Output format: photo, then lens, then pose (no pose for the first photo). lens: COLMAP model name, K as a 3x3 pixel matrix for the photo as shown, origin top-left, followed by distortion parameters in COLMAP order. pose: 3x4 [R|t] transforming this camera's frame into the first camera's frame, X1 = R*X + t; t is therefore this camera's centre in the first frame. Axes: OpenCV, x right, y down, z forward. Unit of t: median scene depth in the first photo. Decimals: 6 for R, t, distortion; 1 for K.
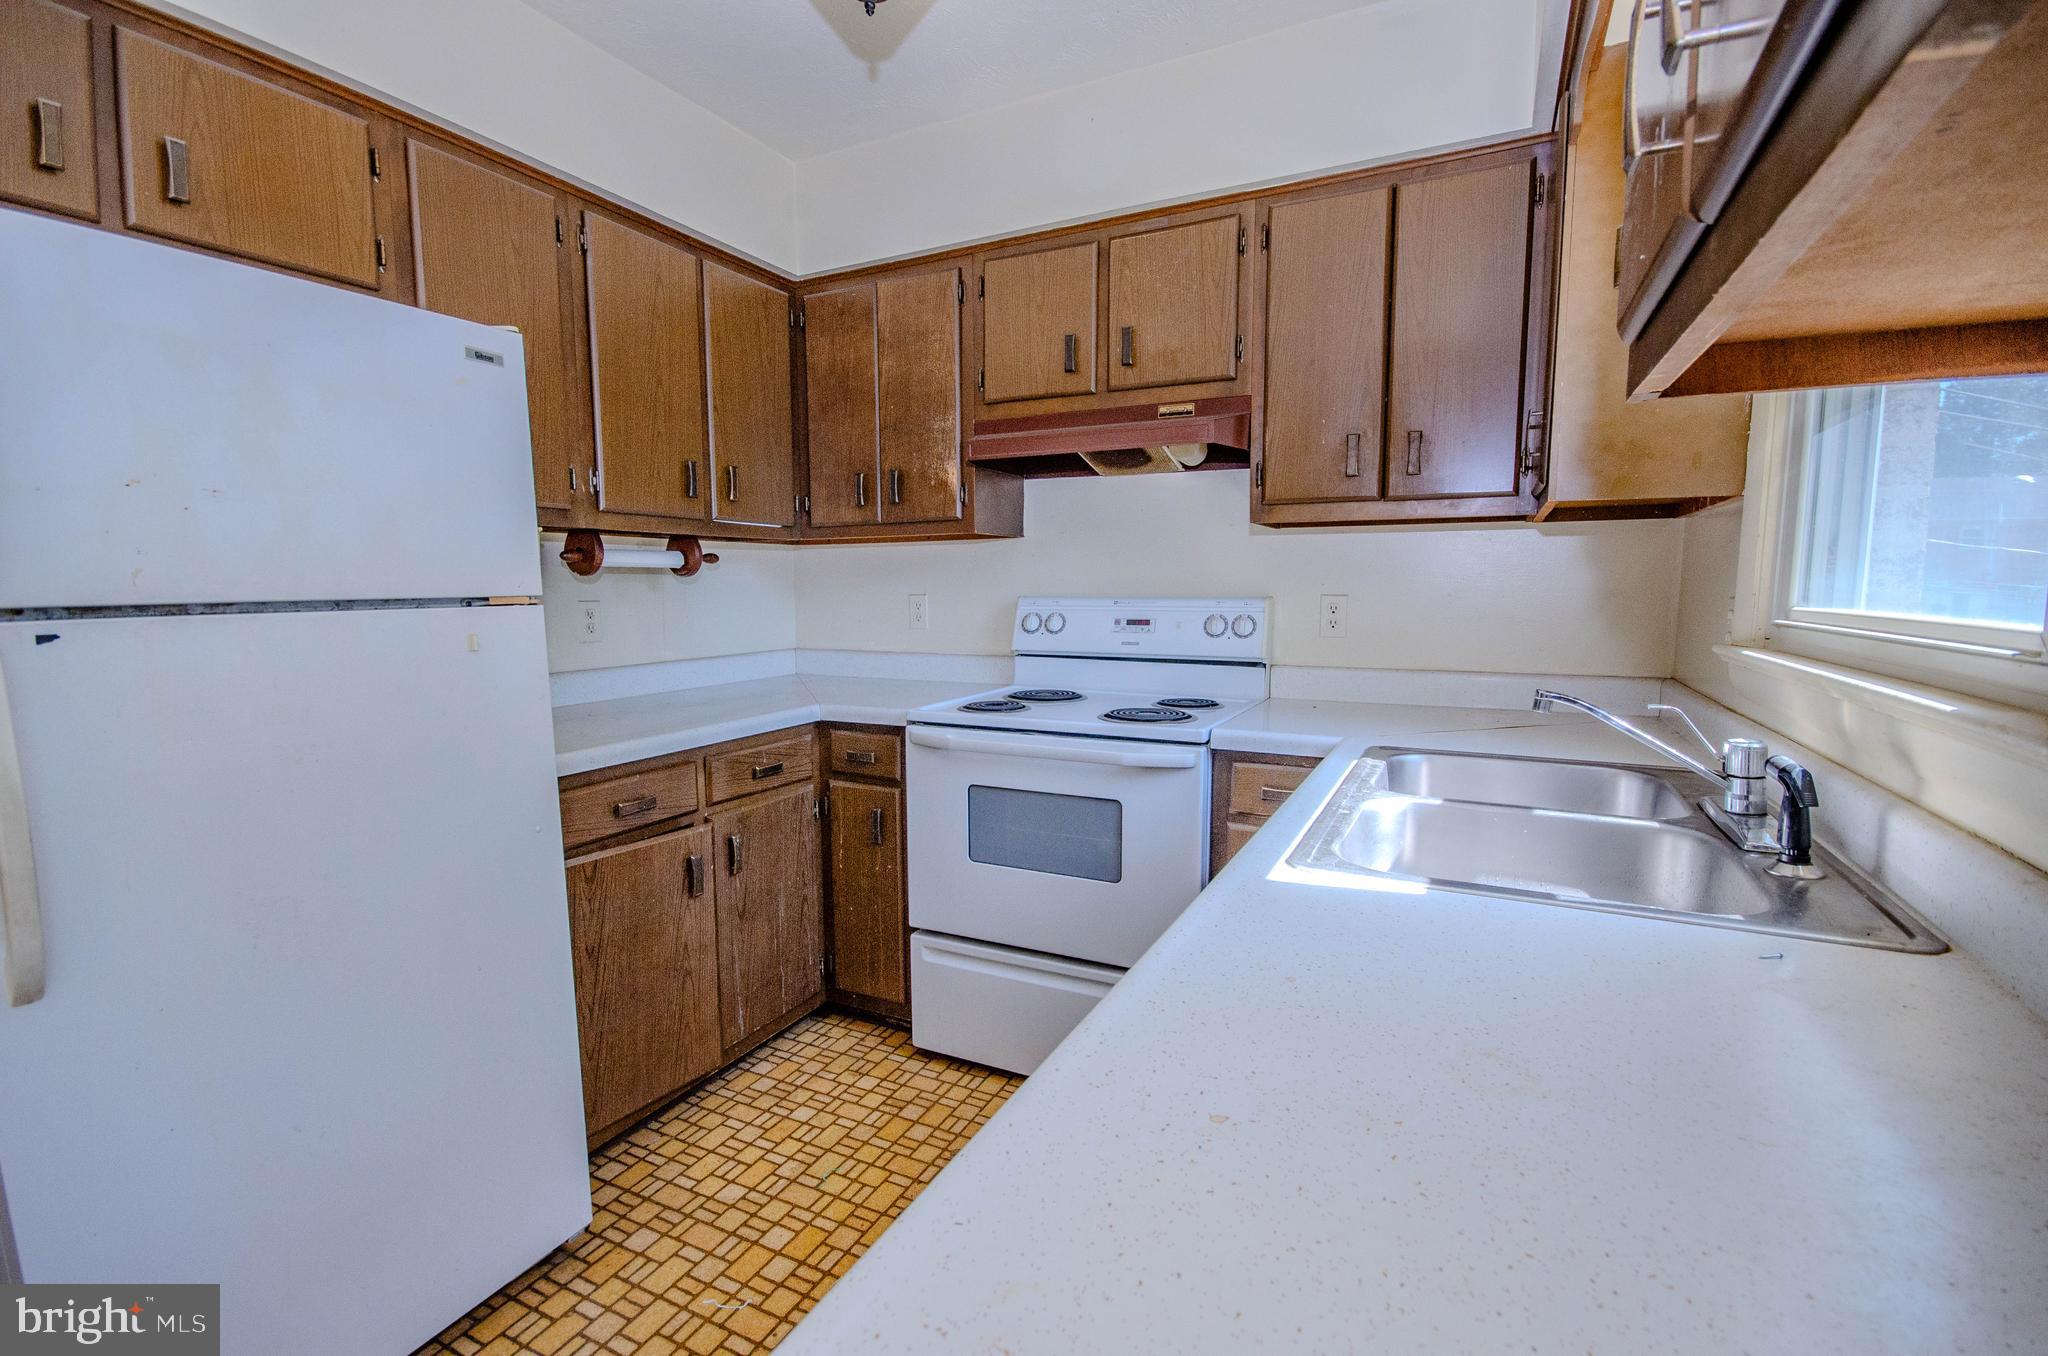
lens RADIAL K [[905.7, 0, 1035.1], [0, 905.7, 682.3], [0, 0, 1]] dist [-0.001810, -0.000086]
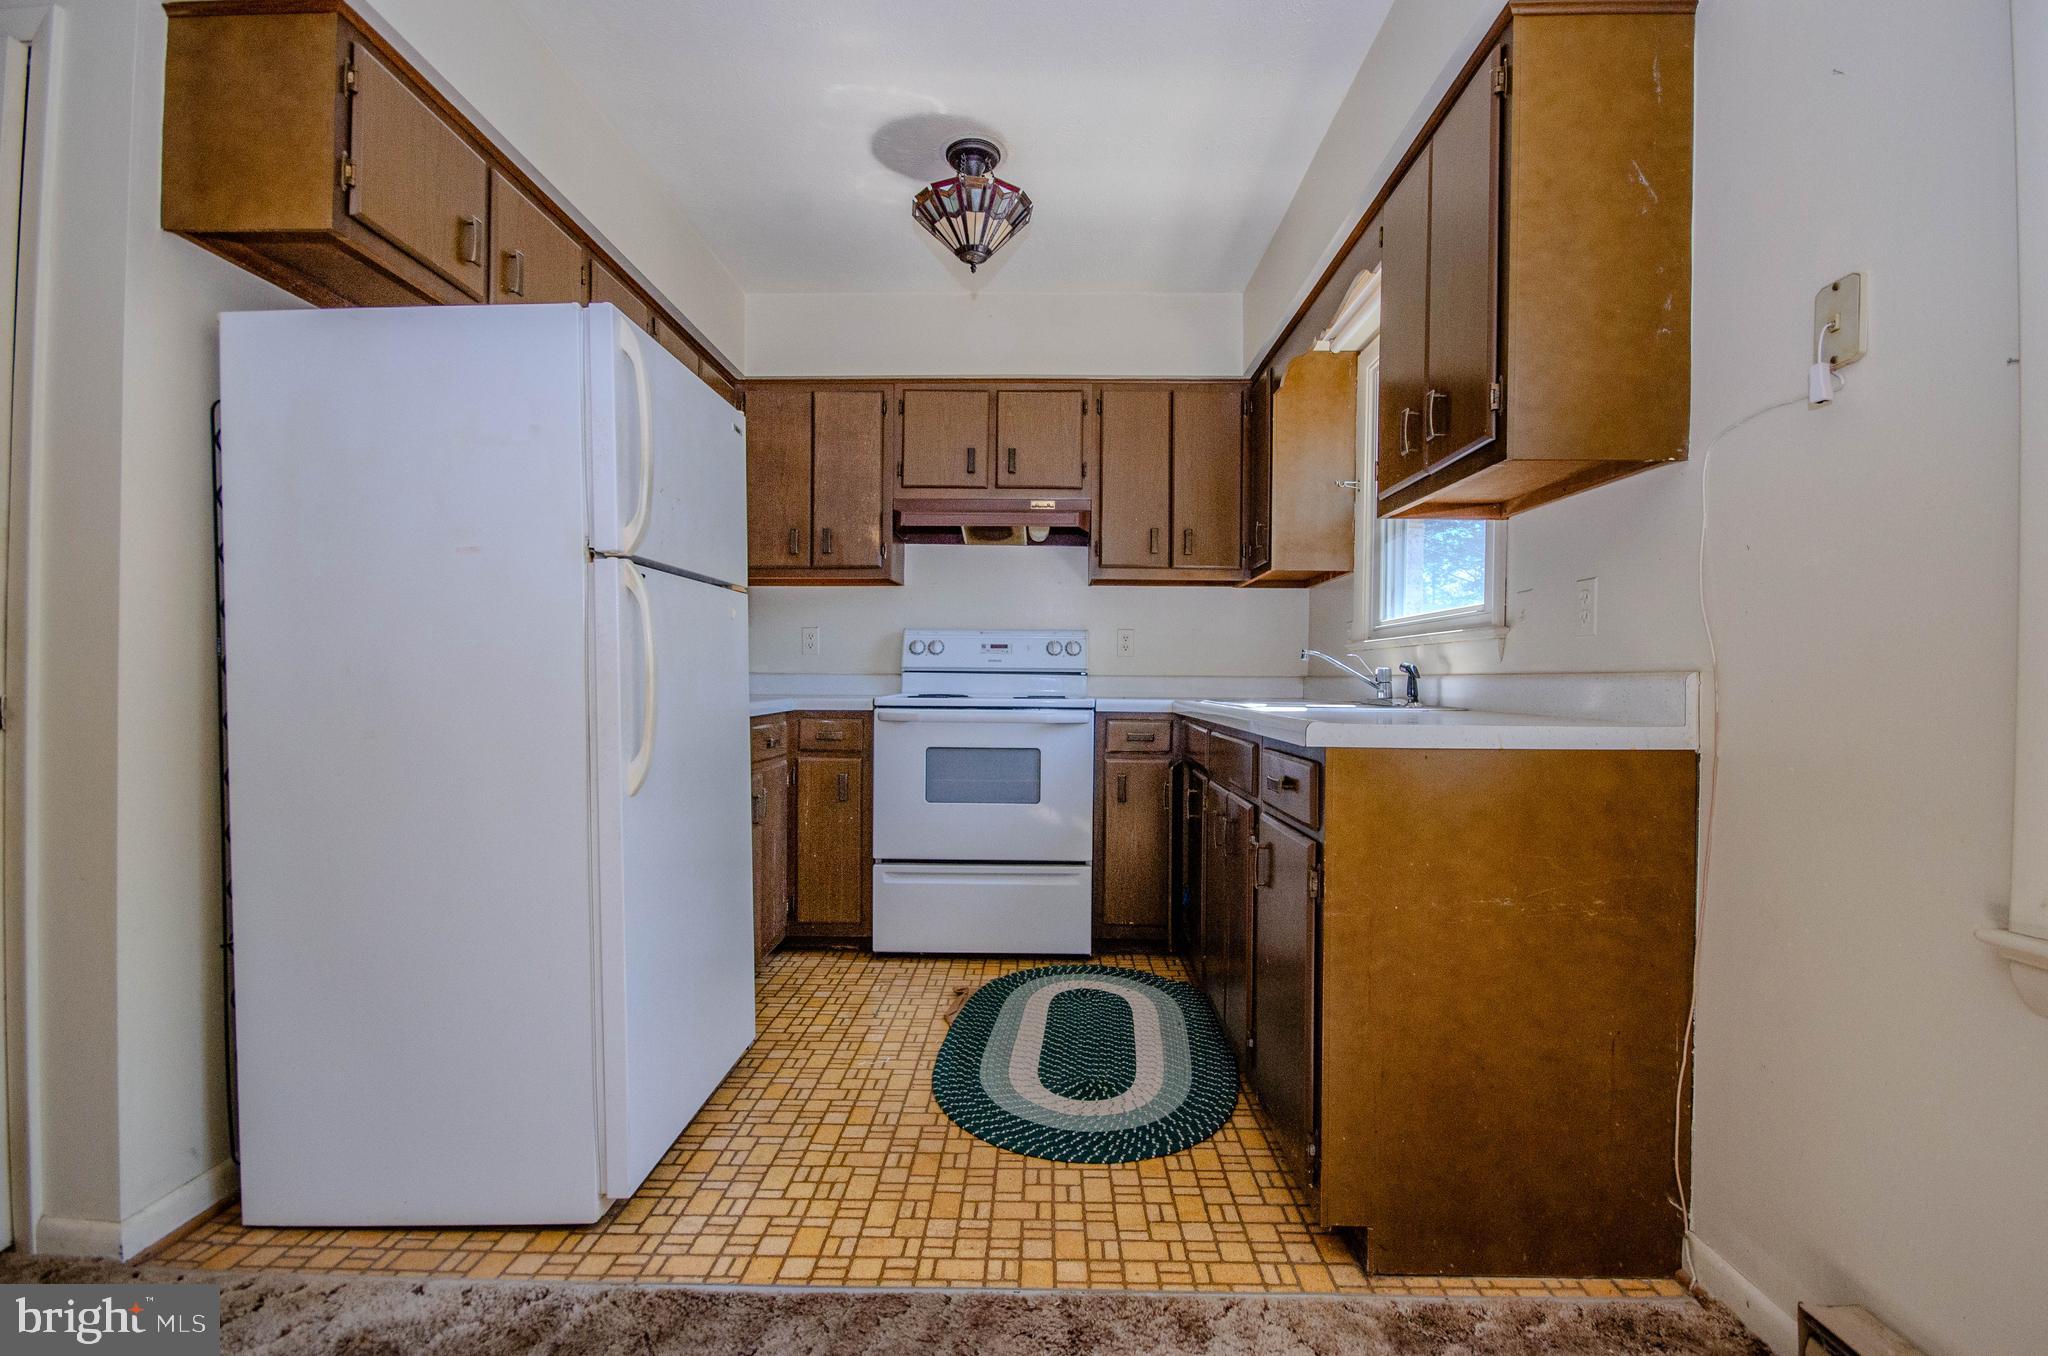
lens RADIAL K [[905.7, 0, 1035.1], [0, 905.7, 682.3], [0, 0, 1]] dist [-0.001810, -0.000086]
pose [[0.903917, 0.009212, 0.427608, -0.509713], [0.034797, 0.994870, -0.094990, 0.146563], [-0.426289, 0.100743, 0.898960, -0.352527]]
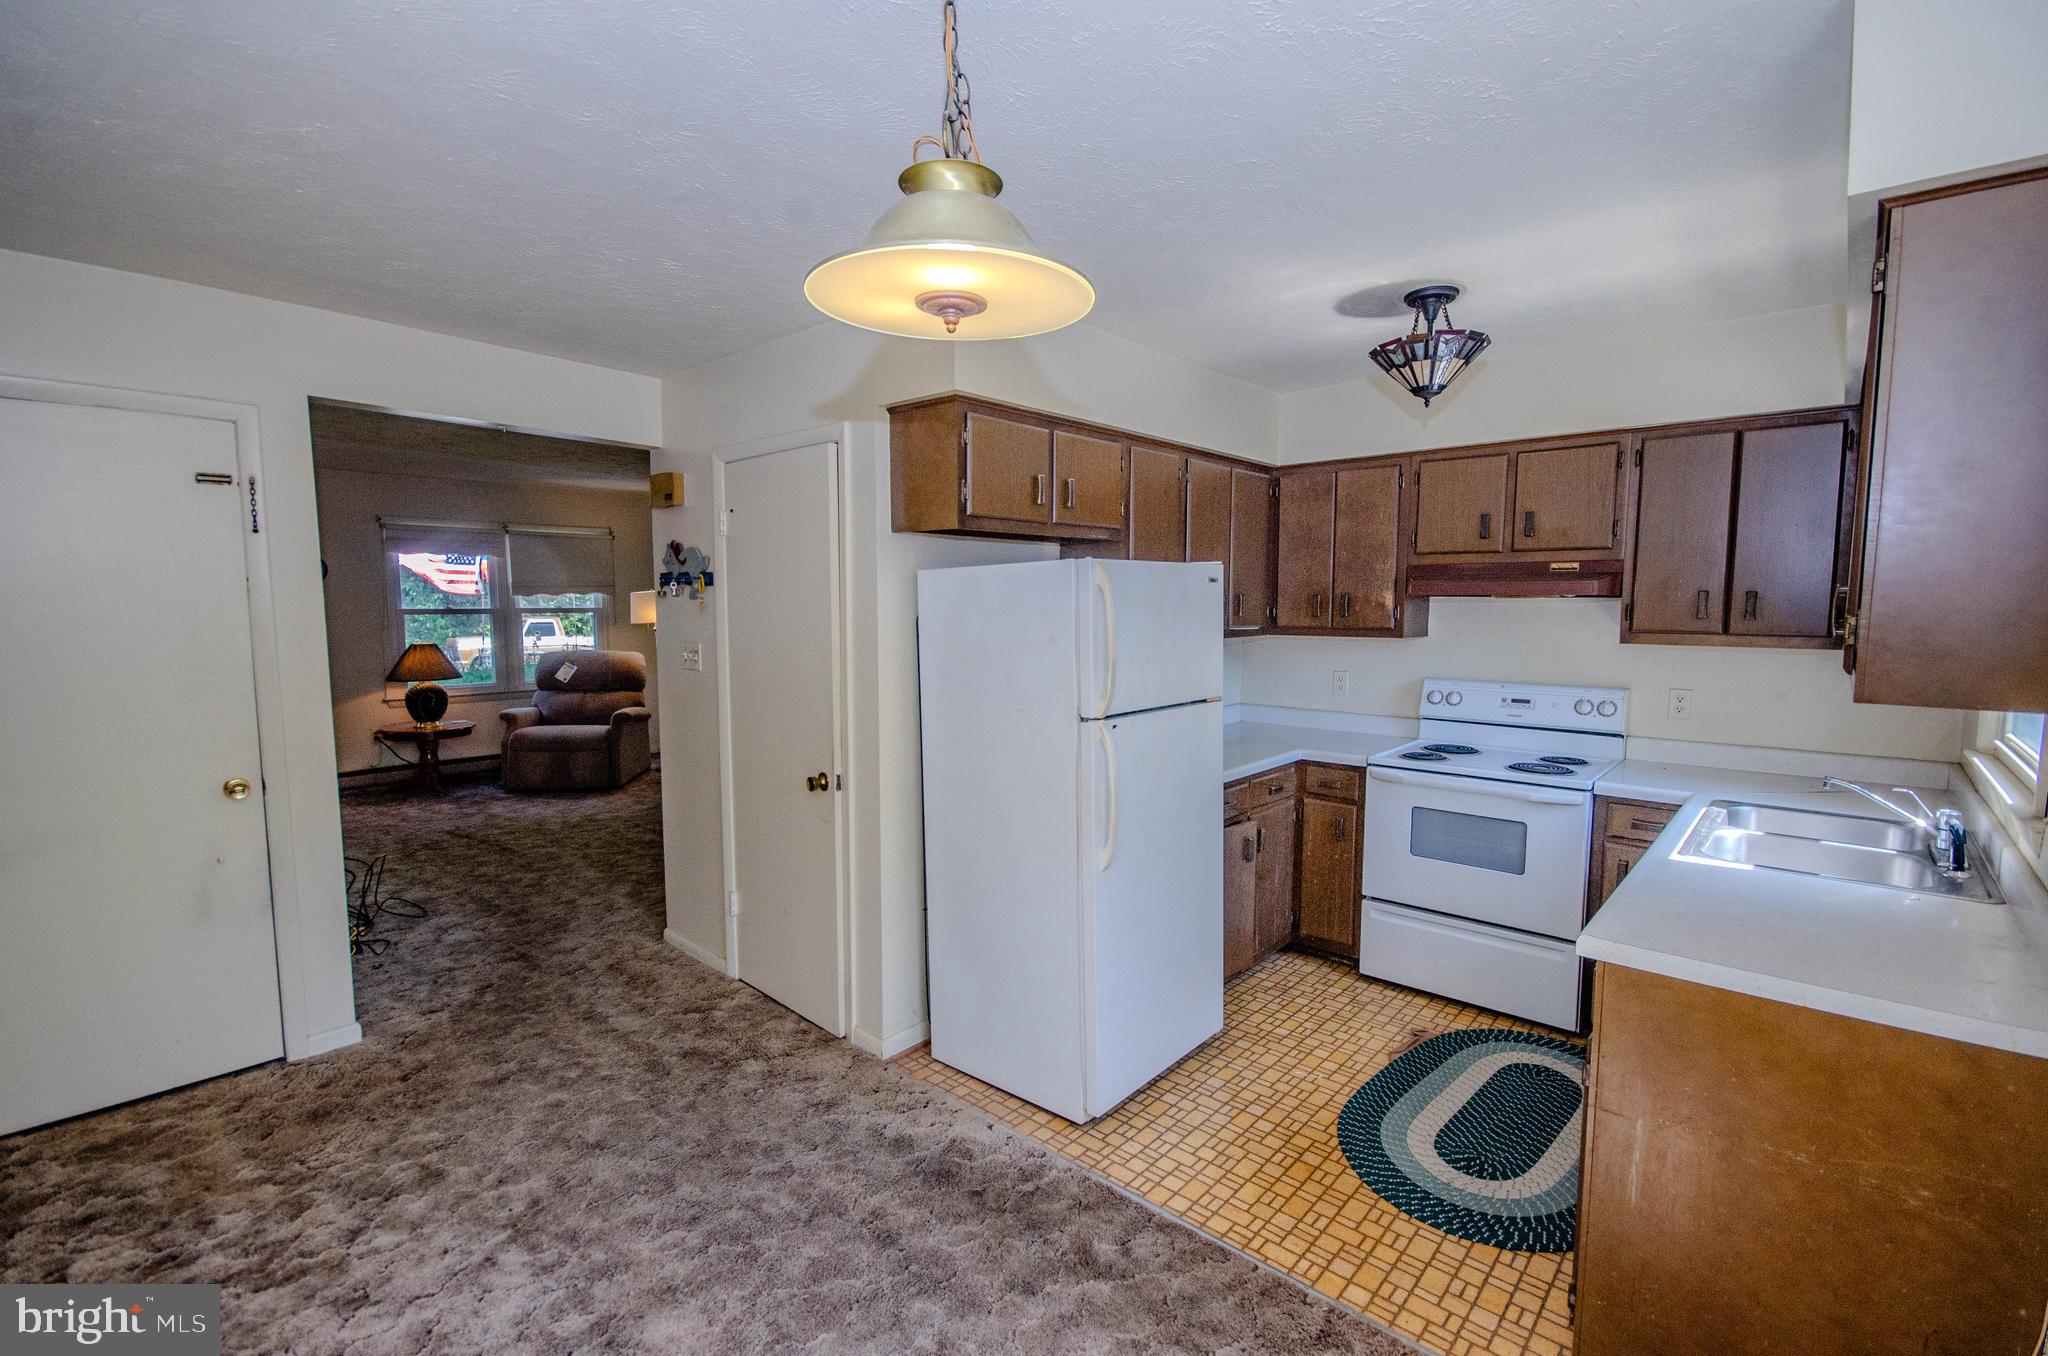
lens RADIAL K [[895.2, 0, 1037.6], [0, 895.2, 685.7], [0, 0, 1]] dist [0.008746, -0.010248]
pose [[0.964110, 0.030438, -0.263754, -0.285713], [-0.034493, 0.999347, -0.010756, -0.055541], [0.263254, 0.019467, 0.964530, -0.654493]]
